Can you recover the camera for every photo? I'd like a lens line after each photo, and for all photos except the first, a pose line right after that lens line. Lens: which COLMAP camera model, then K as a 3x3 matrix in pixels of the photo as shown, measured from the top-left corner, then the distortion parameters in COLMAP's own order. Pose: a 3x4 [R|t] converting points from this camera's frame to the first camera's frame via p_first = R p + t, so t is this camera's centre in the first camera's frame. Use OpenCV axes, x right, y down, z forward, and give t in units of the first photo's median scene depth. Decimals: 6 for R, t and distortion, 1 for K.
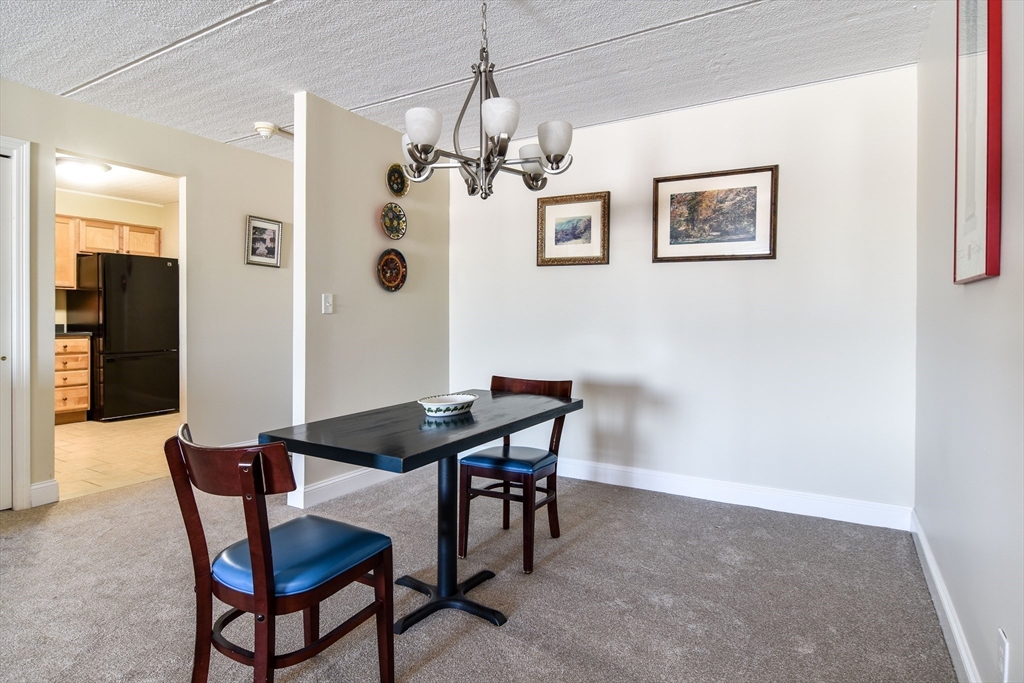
lens RADIAL K [[555.2, 0, 512.5], [0, 555.2, 327.5], [0, 0, 1]] dist [0.000080, -0.001278]
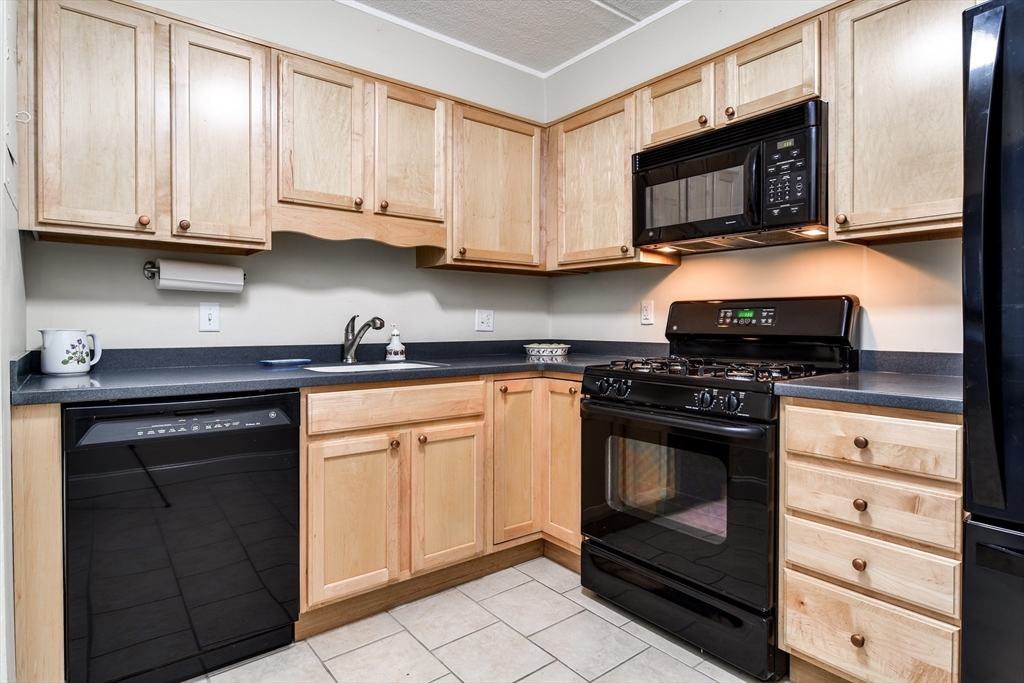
lens RADIAL K [[555.2, 0, 512.5], [0, 555.2, 327.5], [0, 0, 1]] dist [0.000080, -0.001278]
pose [[-0.360588, 0.001069, -0.932725, -0.496053], [-0.020266, 0.999754, 0.008981, -0.018974], [0.932505, 0.022141, -0.360478, 0.927967]]
